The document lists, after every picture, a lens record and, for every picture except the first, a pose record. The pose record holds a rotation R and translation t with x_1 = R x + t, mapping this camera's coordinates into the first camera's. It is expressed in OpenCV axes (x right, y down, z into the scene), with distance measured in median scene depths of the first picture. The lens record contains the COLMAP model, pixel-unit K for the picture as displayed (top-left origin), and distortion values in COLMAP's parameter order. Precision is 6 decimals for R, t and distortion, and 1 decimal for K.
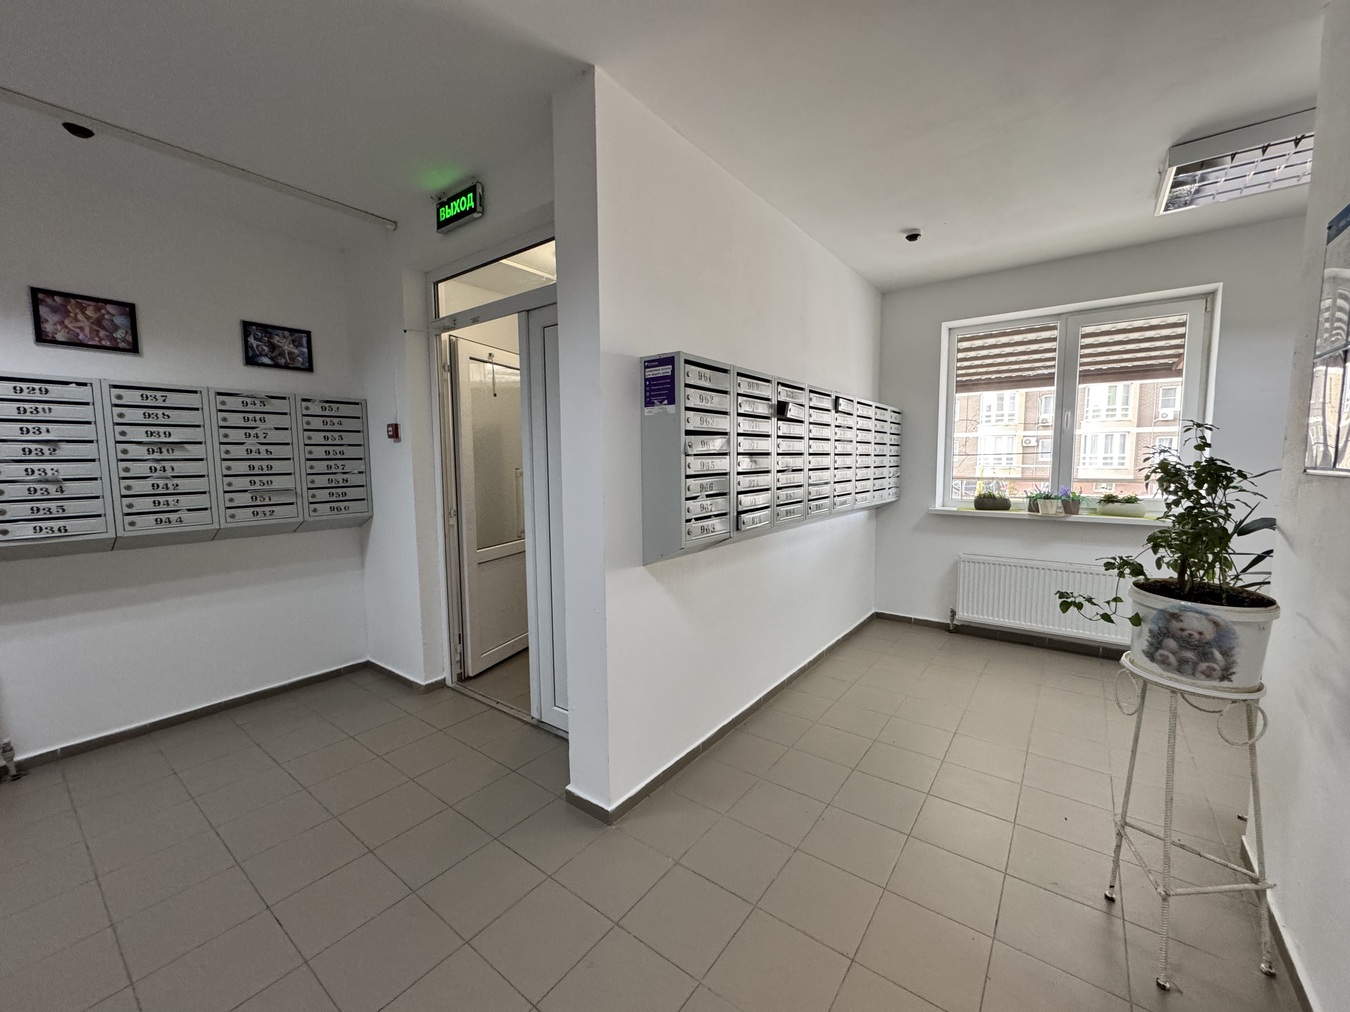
lens RADIAL K [[537.2, 0, 668.7], [0, 537.2, 500.5], [0, 0, 1]] dist [-0.001770, -0.000245]
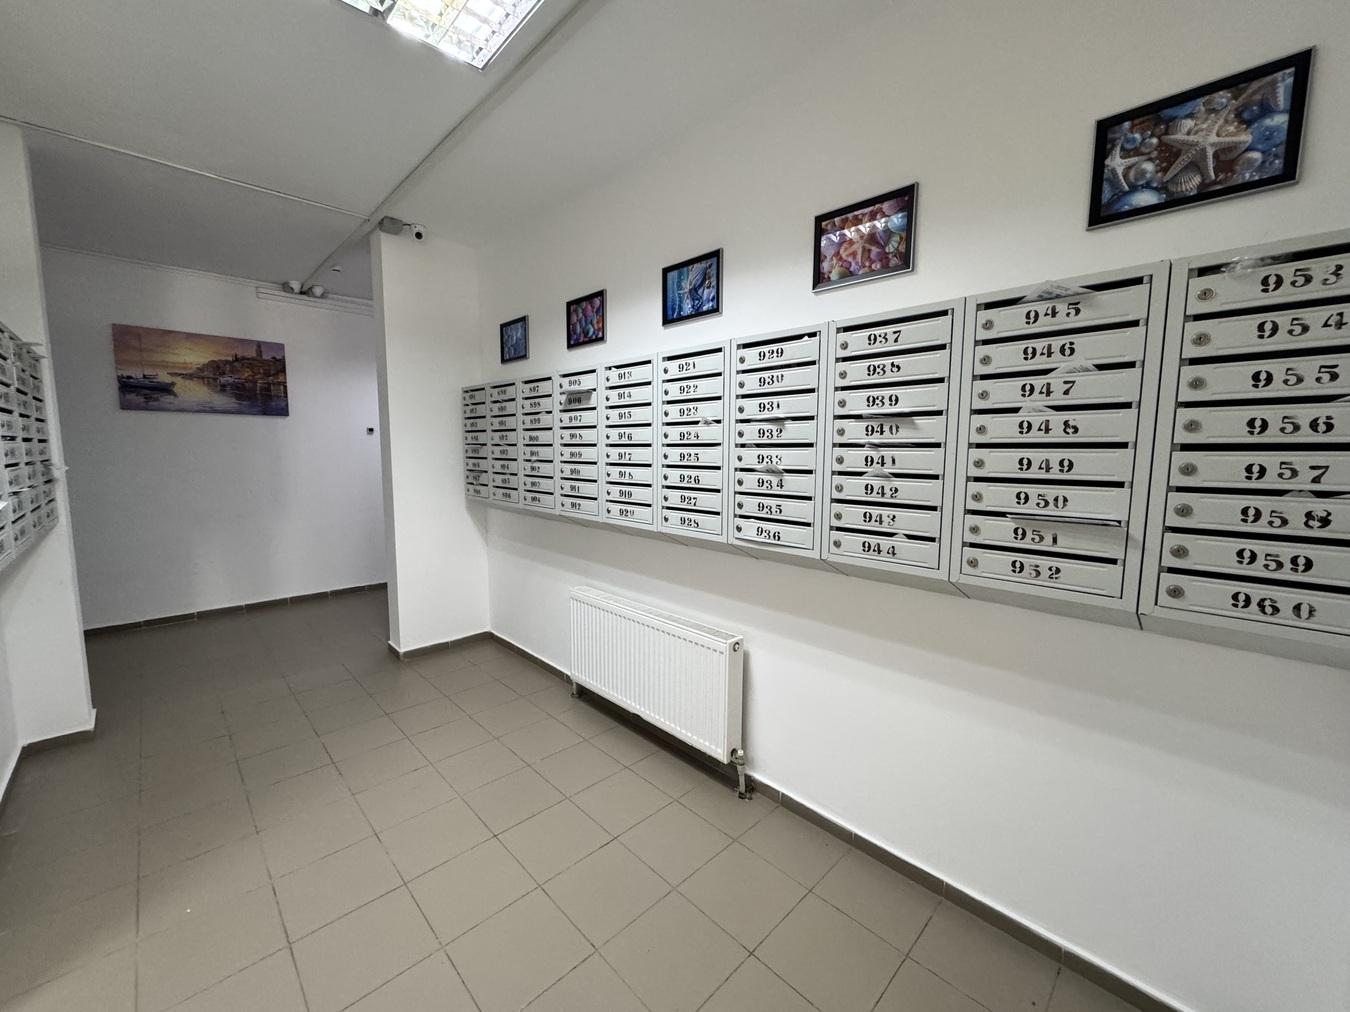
lens RADIAL K [[537.2, 0, 679.4], [0, 537.2, 509.2], [0, 0, 1]] dist [-0.001770, -0.000245]
pose [[-0.140733, 0.118473, -0.982934, -0.306657], [-0.084681, 0.987736, 0.131176, -0.060125], [0.986420, 0.101697, -0.128974, 0.801669]]
